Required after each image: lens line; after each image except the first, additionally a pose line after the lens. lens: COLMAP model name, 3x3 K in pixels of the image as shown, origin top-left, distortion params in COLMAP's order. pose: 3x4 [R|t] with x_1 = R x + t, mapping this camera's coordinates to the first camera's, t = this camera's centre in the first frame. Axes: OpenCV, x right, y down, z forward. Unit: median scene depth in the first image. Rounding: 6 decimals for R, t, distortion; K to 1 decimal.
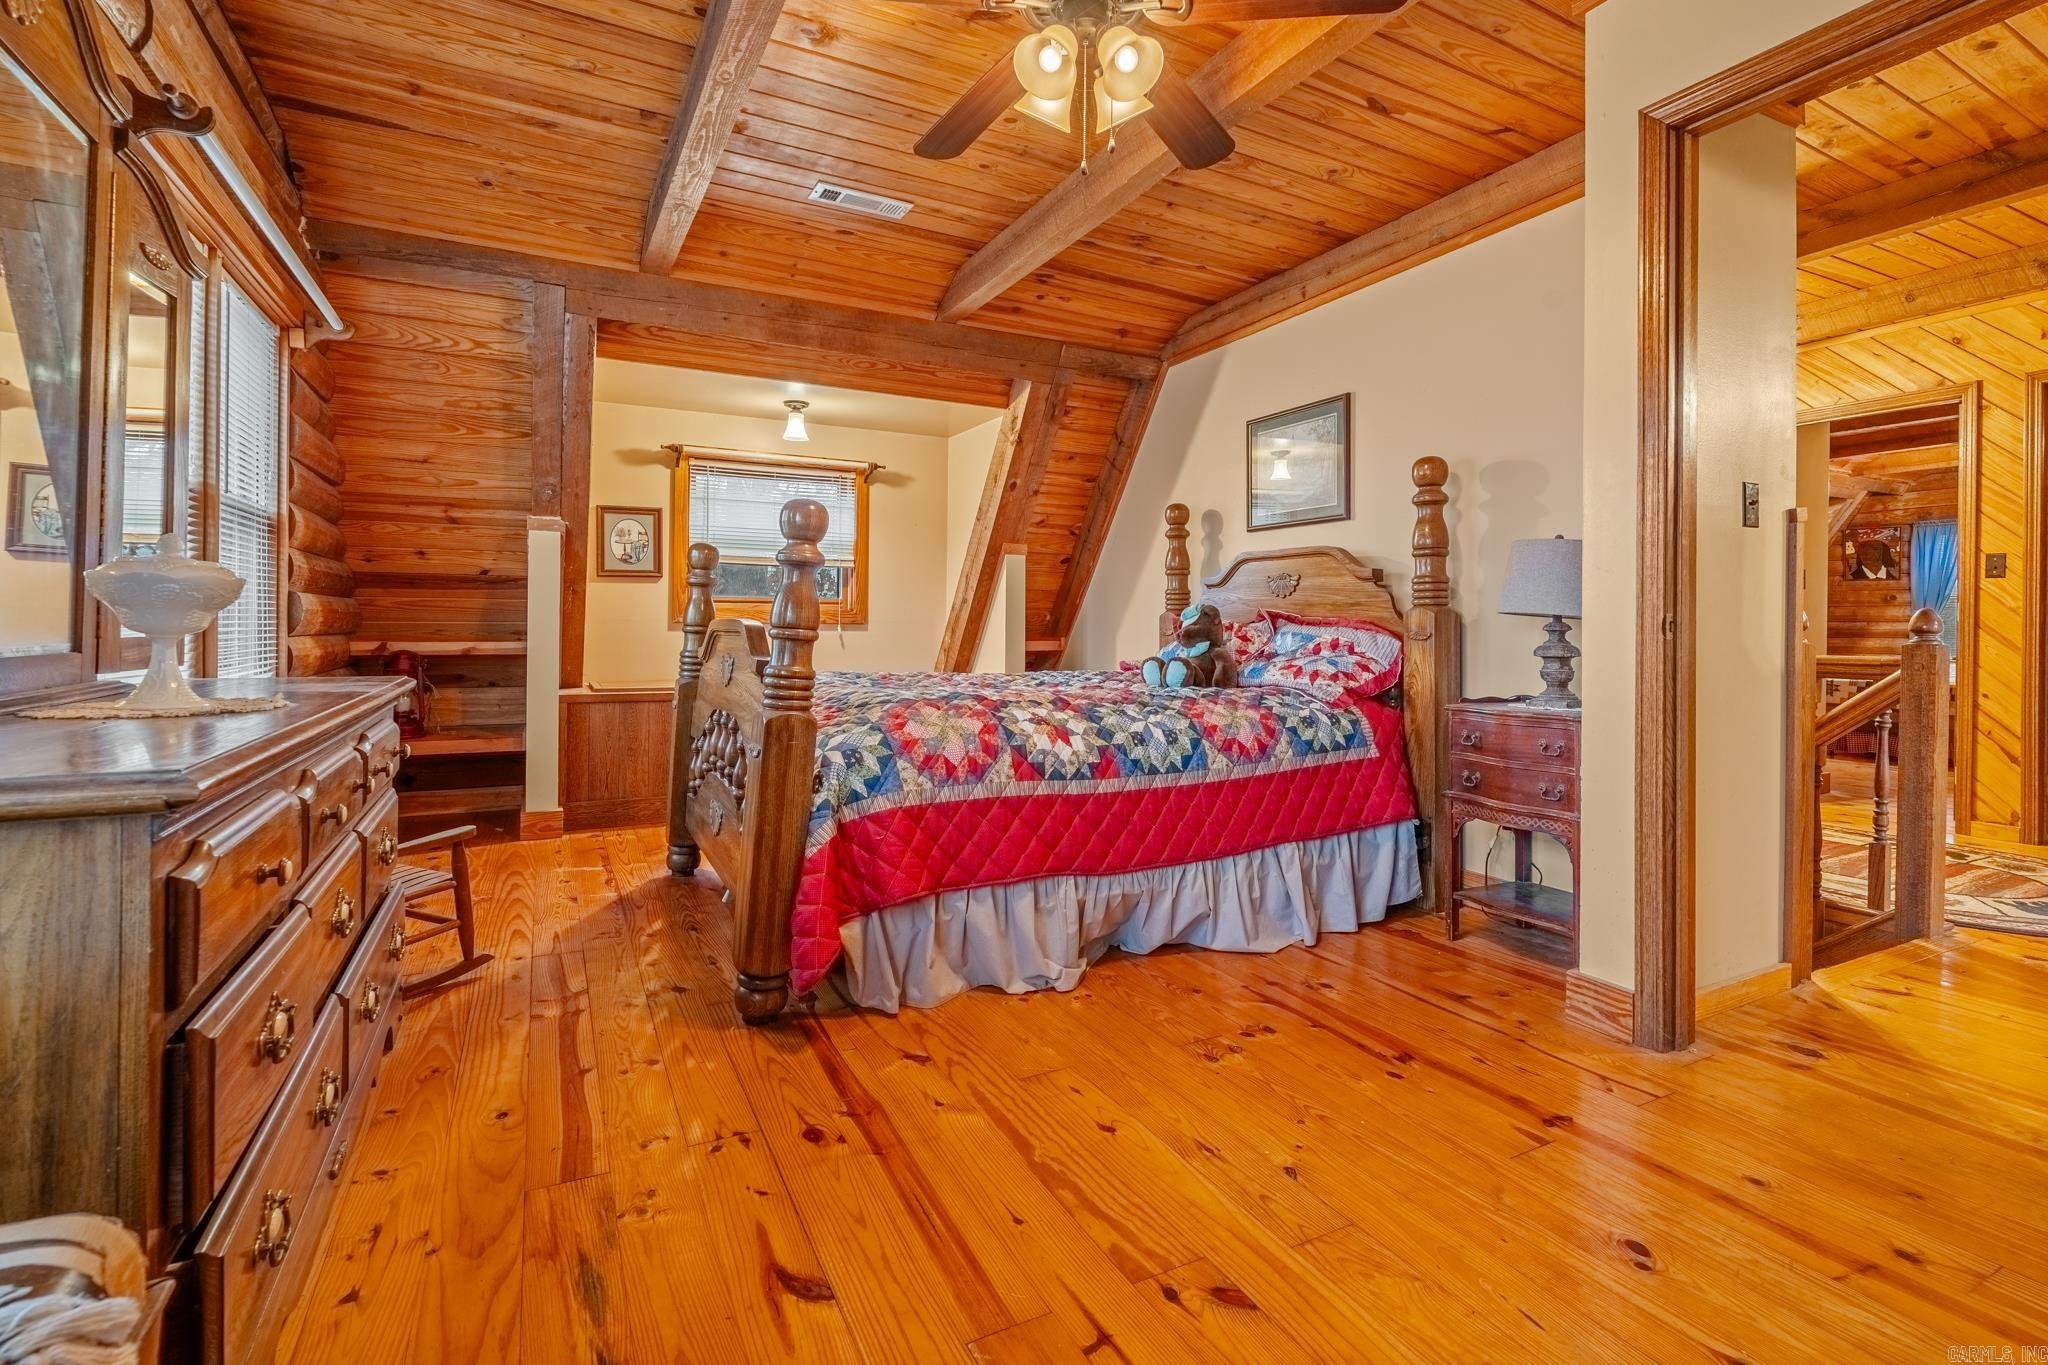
lens RADIAL K [[944.9, 0, 1026.0], [0, 944.9, 608.2], [0, 0, 1]] dist [-0.005553, -0.000003]
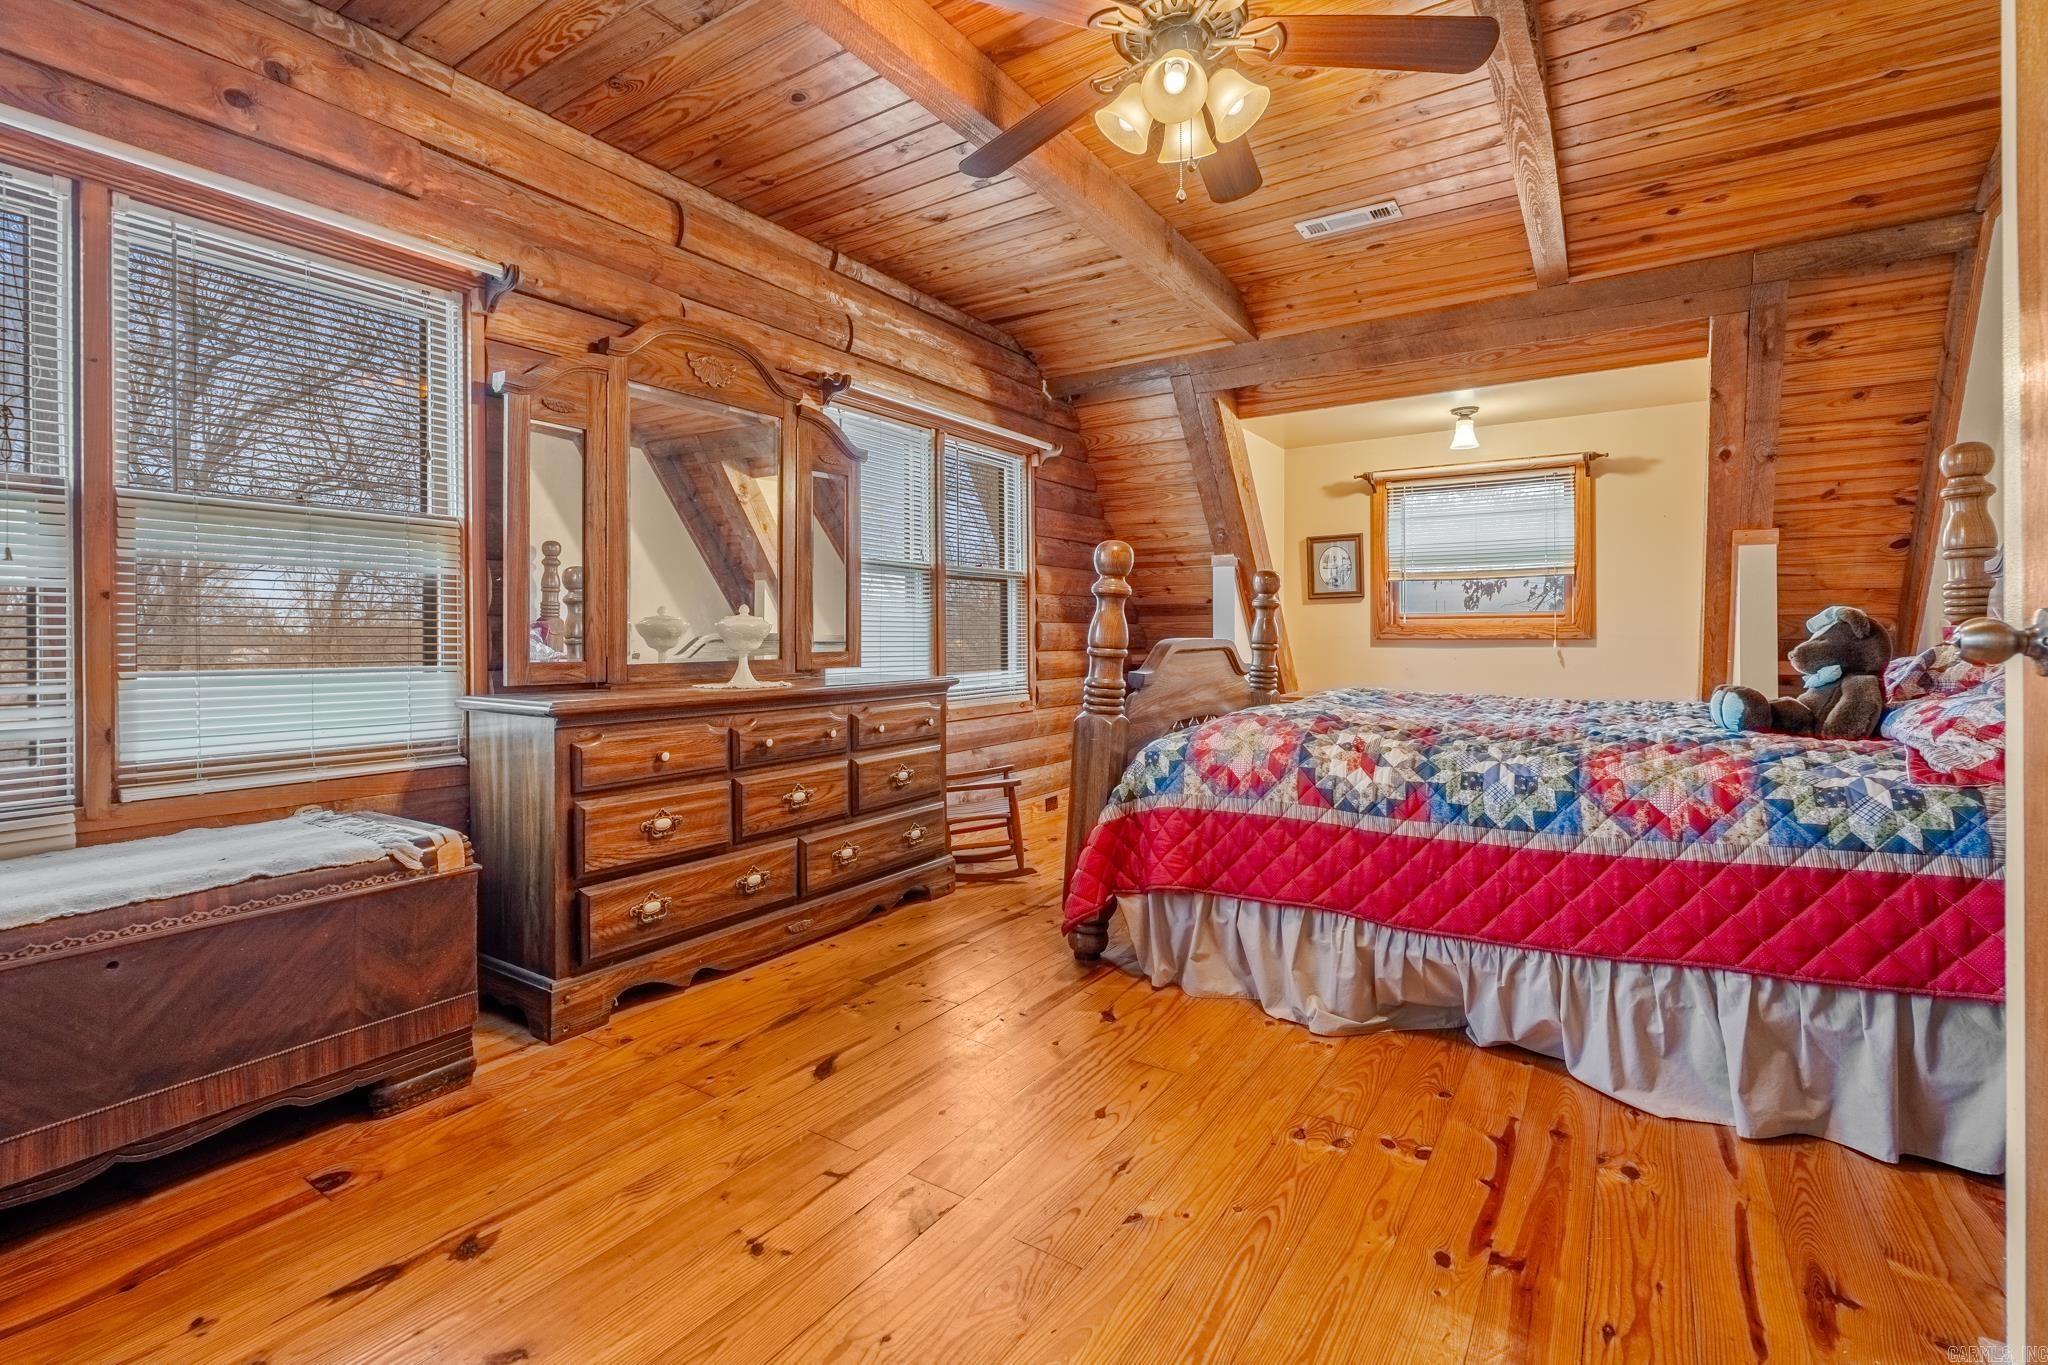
lens RADIAL K [[927.4, 0, 1031.3], [0, 927.4, 620.8], [0, 0, 1]] dist [-0.002440, -0.000056]
pose [[0.486845, -0.023490, -0.873173, 0.663734], [0.022206, 0.999648, -0.014511, 0.002209], [0.873206, -0.012326, 0.487195, 0.285573]]
